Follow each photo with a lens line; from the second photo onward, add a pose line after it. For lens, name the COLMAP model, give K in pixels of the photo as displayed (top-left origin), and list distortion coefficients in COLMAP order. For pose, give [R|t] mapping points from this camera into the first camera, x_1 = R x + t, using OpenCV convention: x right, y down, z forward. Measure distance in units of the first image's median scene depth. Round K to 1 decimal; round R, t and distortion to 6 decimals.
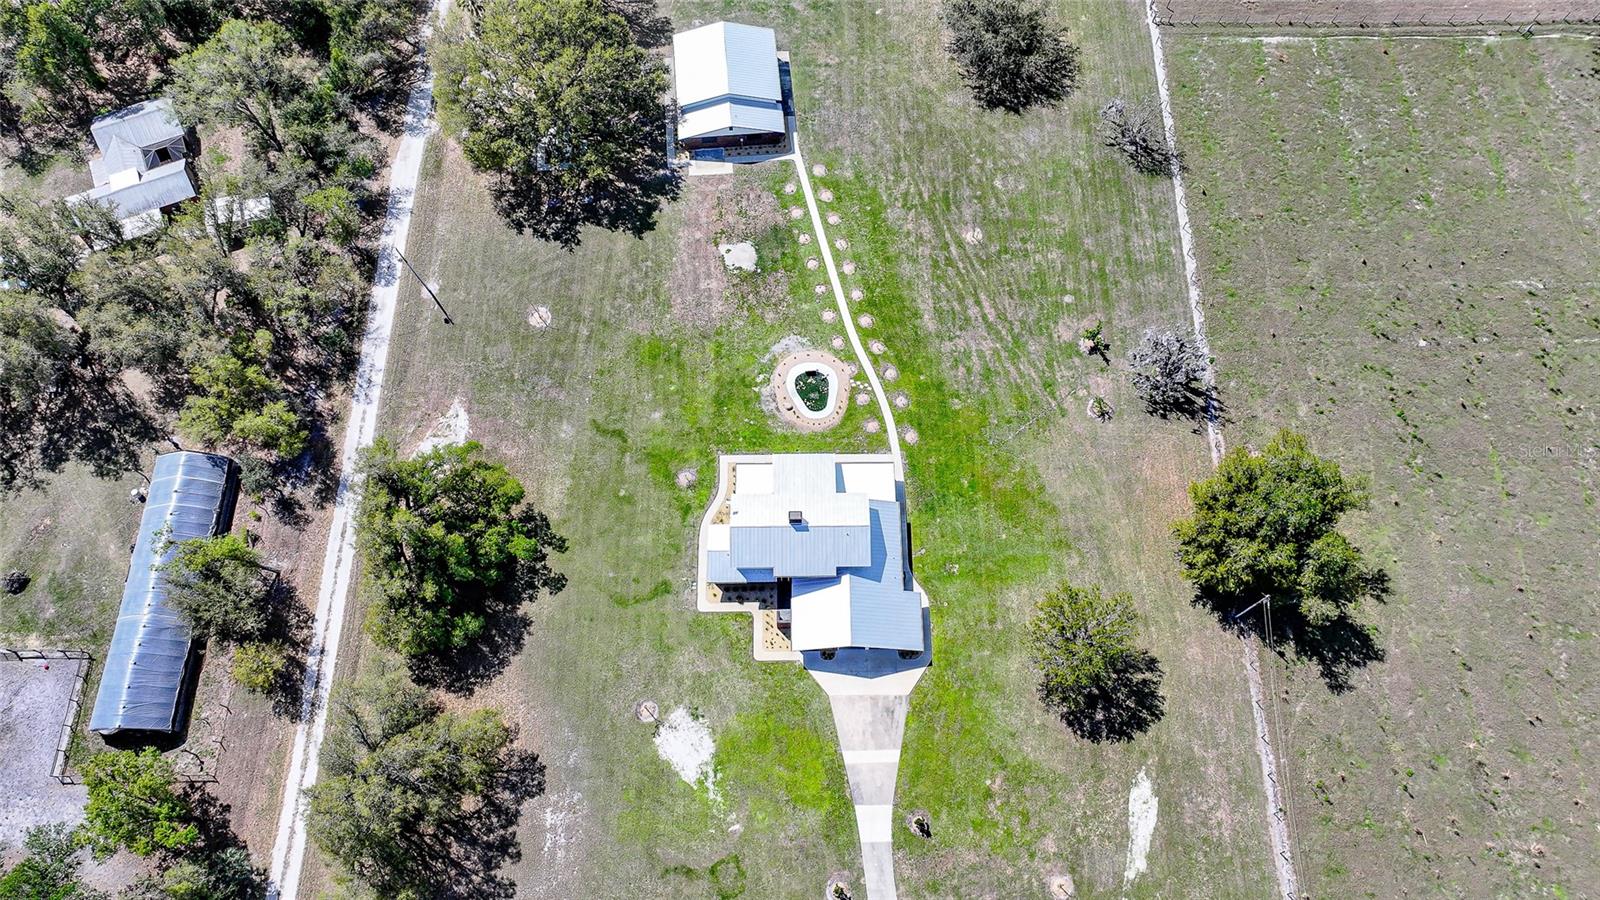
lens RADIAL K [[1120.7, 0, 797.5], [0, 1120.7, 448.3], [0, 0, 1]] dist [0.005448, -0.003028]
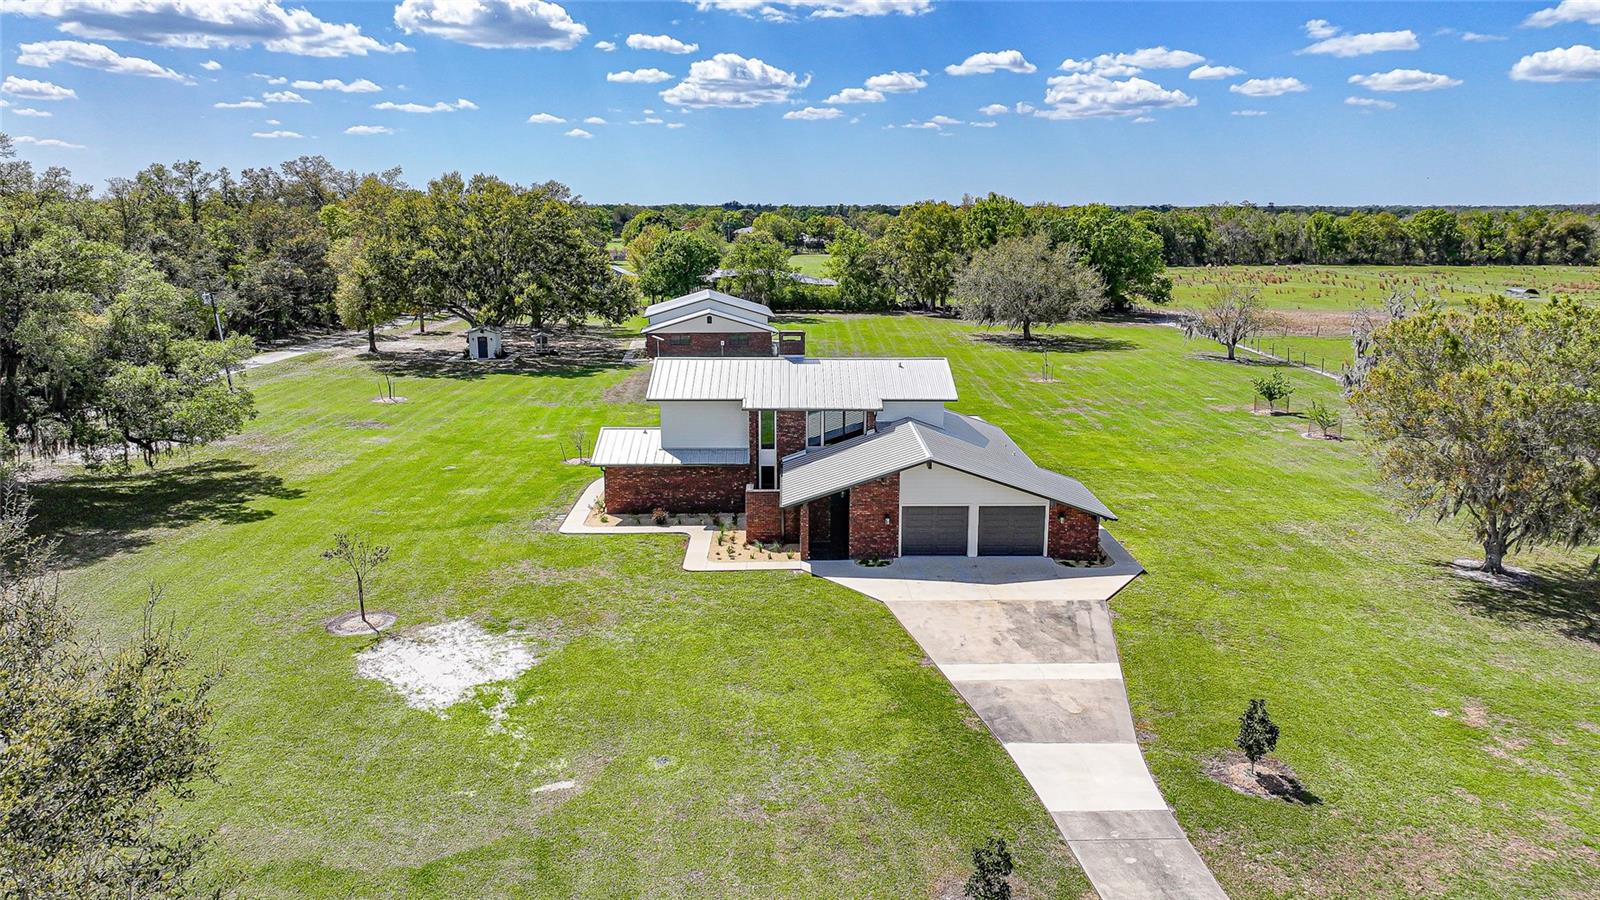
lens RADIAL K [[1120.7, 0, 801.1], [0, 1120.7, 451.6], [0, 0, 1]] dist [0.005448, -0.003028]
pose [[0.999980, -0.001436, 0.006145, -0.000496], [0.005839, 0.579852, -0.814701, 0.469266], [-0.002394, 0.814720, 0.579849, 0.728452]]
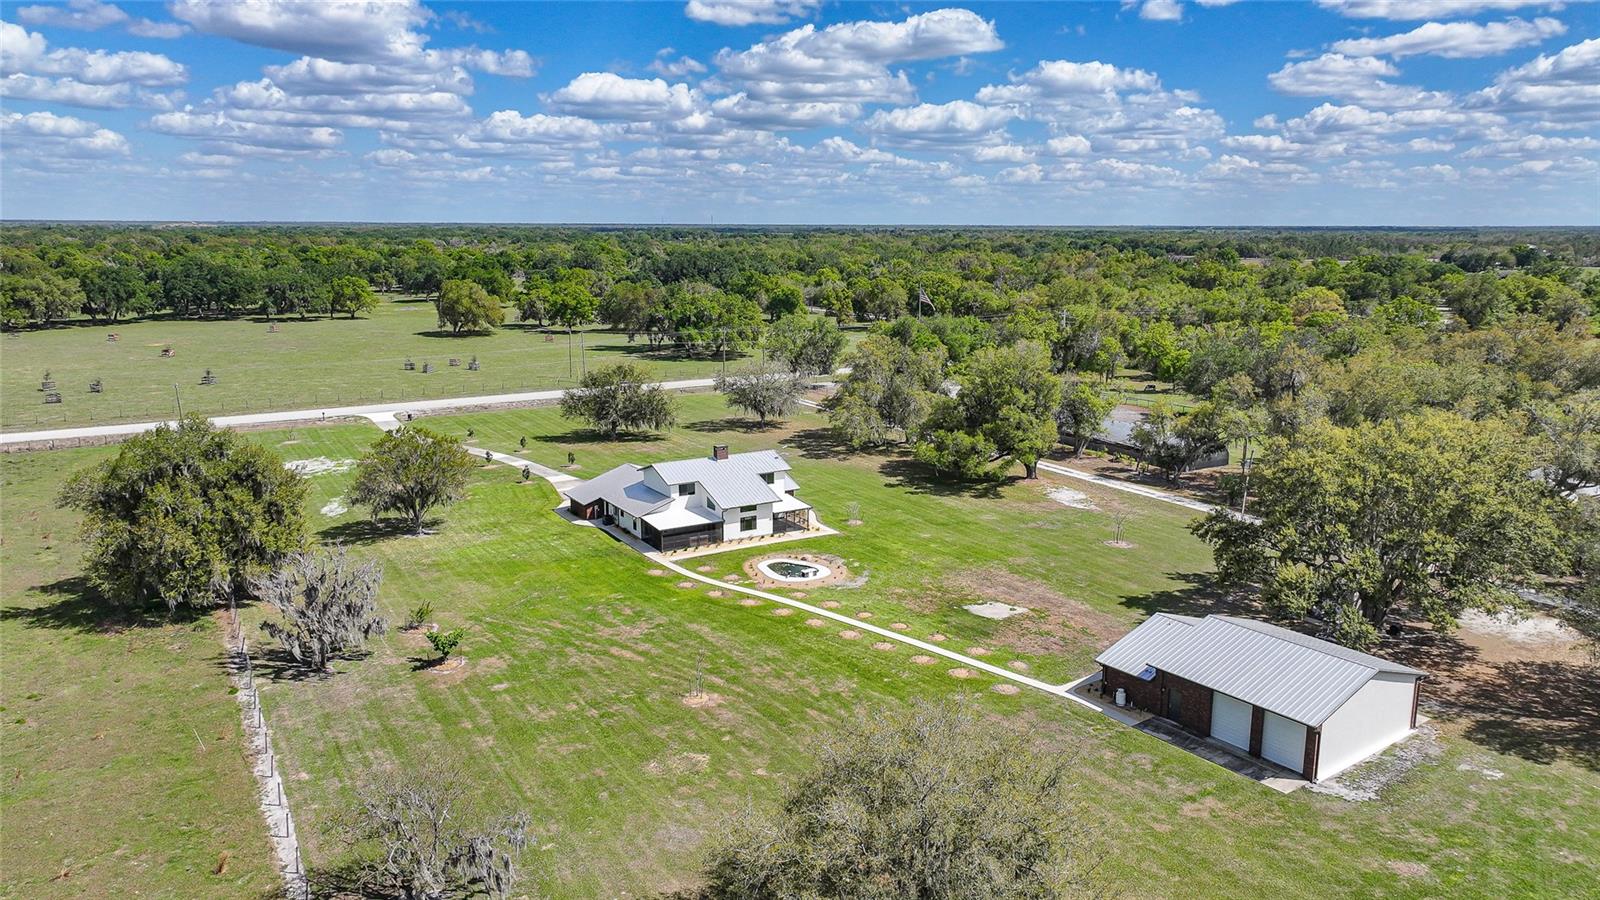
lens RADIAL K [[1120.7, 0, 803.2], [0, 1120.7, 446.8], [0, 0, 1]] dist [0.005448, -0.003028]
pose [[-0.857211, 0.092498, -0.506590, 0.439338], [-0.478057, 0.222779, 0.849607, -0.820267], [0.191444, 0.970471, -0.146749, 1.122345]]
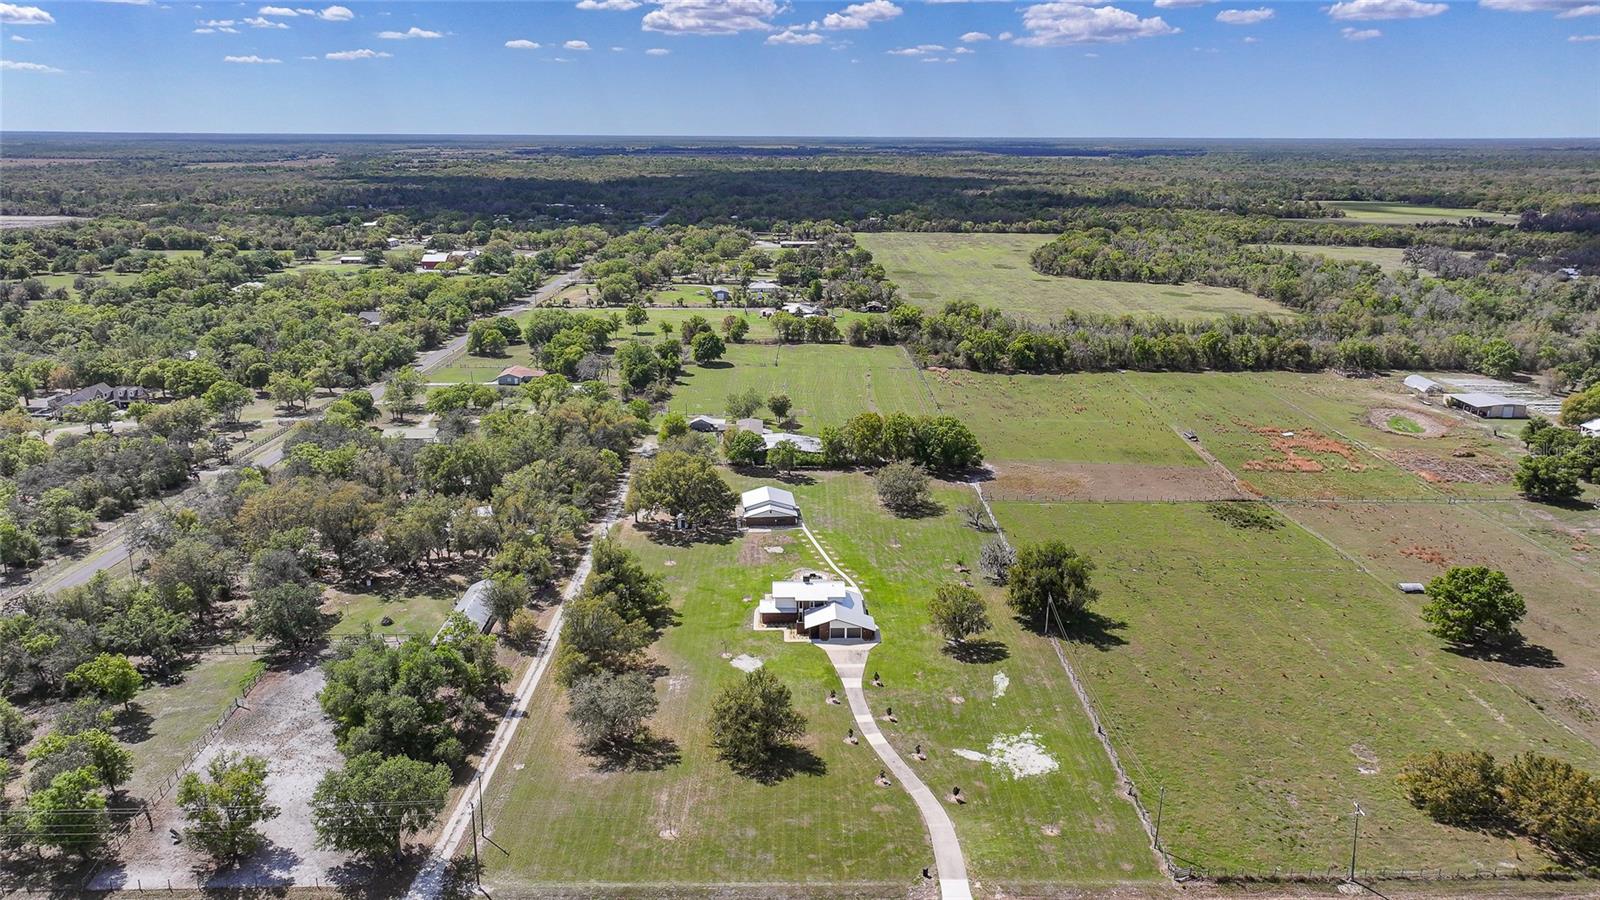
lens RADIAL K [[1120.7, 0, 799.1], [0, 1120.7, 449.2], [0, 0, 1]] dist [0.005448, -0.003028]
pose [[0.999981, -0.002509, 0.005653, -0.023711], [0.005976, 0.627365, -0.778702, 1.390648], [-0.001593, 0.778721, 0.627368, -0.387624]]
